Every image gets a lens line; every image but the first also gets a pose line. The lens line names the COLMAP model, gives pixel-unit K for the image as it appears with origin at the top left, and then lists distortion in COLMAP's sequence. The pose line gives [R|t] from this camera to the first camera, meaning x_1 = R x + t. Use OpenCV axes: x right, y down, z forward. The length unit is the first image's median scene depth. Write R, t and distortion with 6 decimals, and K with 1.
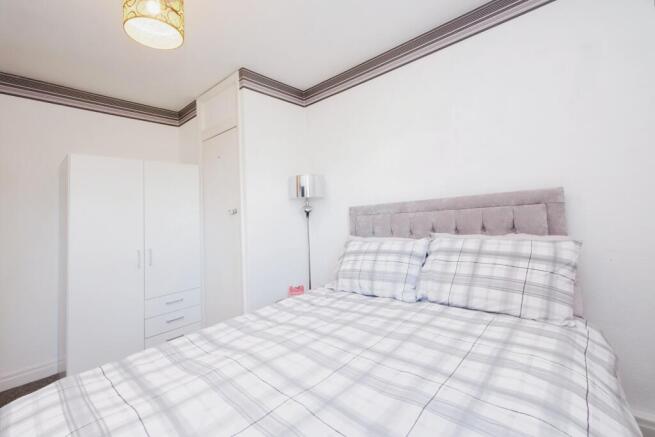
lens RADIAL K [[283.6, 0, 327.1], [0, 283.6, 218.5], [0, 0, 1]] dist [-0.000470, 0.000023]
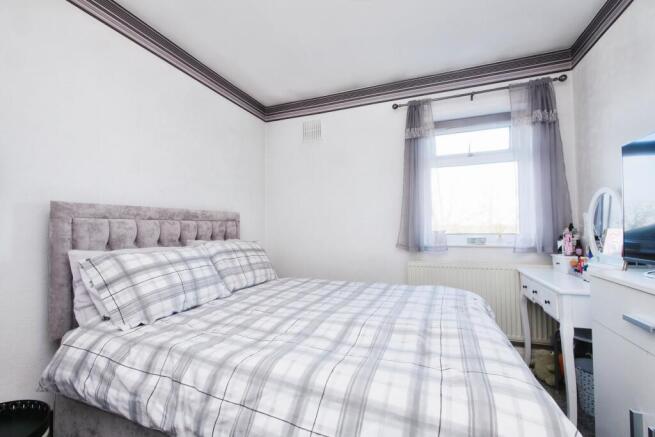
lens RADIAL K [[283.6, 0, 326.9], [0, 283.6, 219.1], [0, 0, 1]] dist [-0.000470, 0.000023]
pose [[-0.351968, 0.093305, 0.931350, -1.019407], [0.031396, 0.995636, -0.087881, 0.098542], [-0.935485, -0.001690, -0.353362, 1.088782]]
